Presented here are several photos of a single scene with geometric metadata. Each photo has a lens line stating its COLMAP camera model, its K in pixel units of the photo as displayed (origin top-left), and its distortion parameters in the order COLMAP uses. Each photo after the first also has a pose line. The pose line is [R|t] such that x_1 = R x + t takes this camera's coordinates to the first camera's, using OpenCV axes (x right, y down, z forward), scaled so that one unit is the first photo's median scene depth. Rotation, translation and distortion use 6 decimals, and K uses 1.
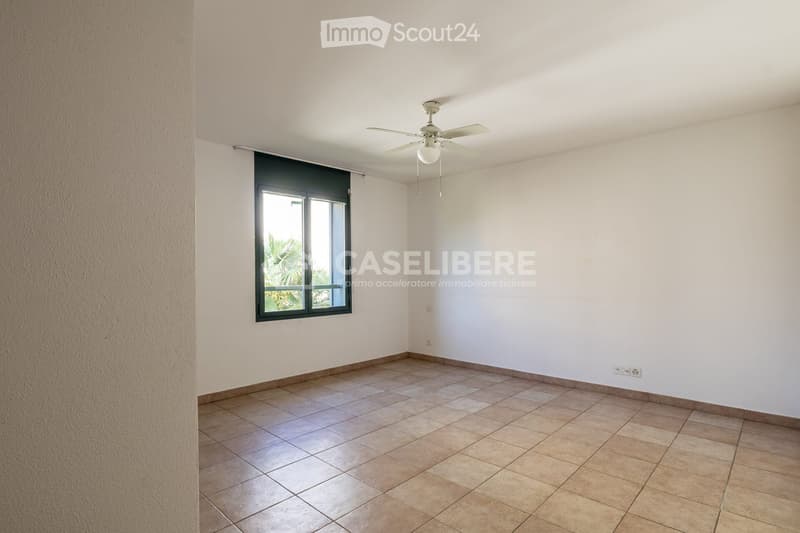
lens RADIAL K [[407.3, 0, 404.1], [0, 407.3, 268.3], [0, 0, 1]] dist [-0.002961, -0.000709]
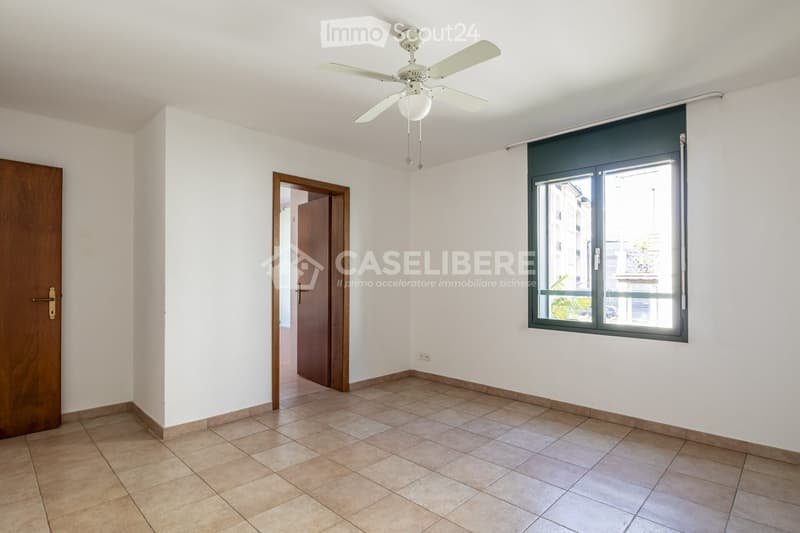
lens RADIAL K [[407.3, 0, 401.3], [0, 407.3, 269.2], [0, 0, 1]] dist [-0.002961, -0.000709]
pose [[-0.009835, -0.007704, -0.999922, 0.561465], [0.011501, 0.999903, -0.007817, 0.003975], [0.999885, -0.011577, -0.009745, 0.718311]]
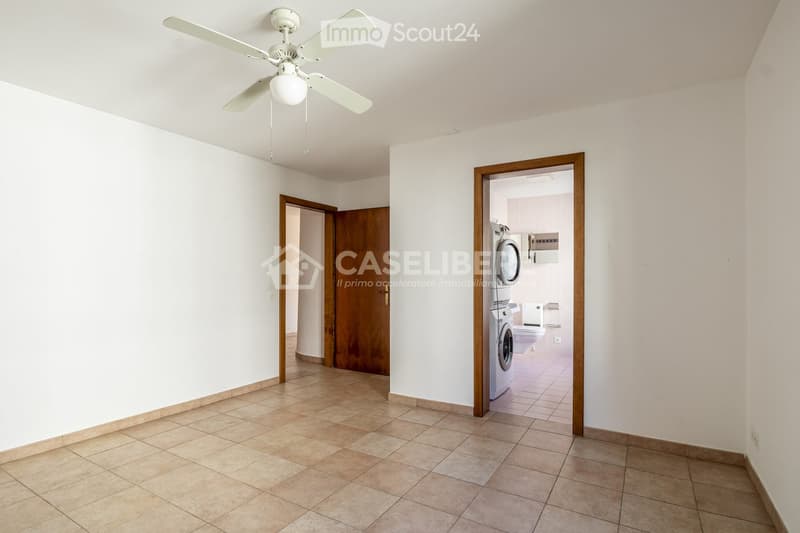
lens RADIAL K [[407.3, 0, 404.2], [0, 407.3, 272.5], [0, 0, 1]] dist [-0.002961, -0.000709]
pose [[-0.978331, 0.013058, -0.206634, 0.011493], [0.018080, 0.999585, -0.022431, 0.017759], [0.206255, -0.025681, -0.978161, 1.214467]]
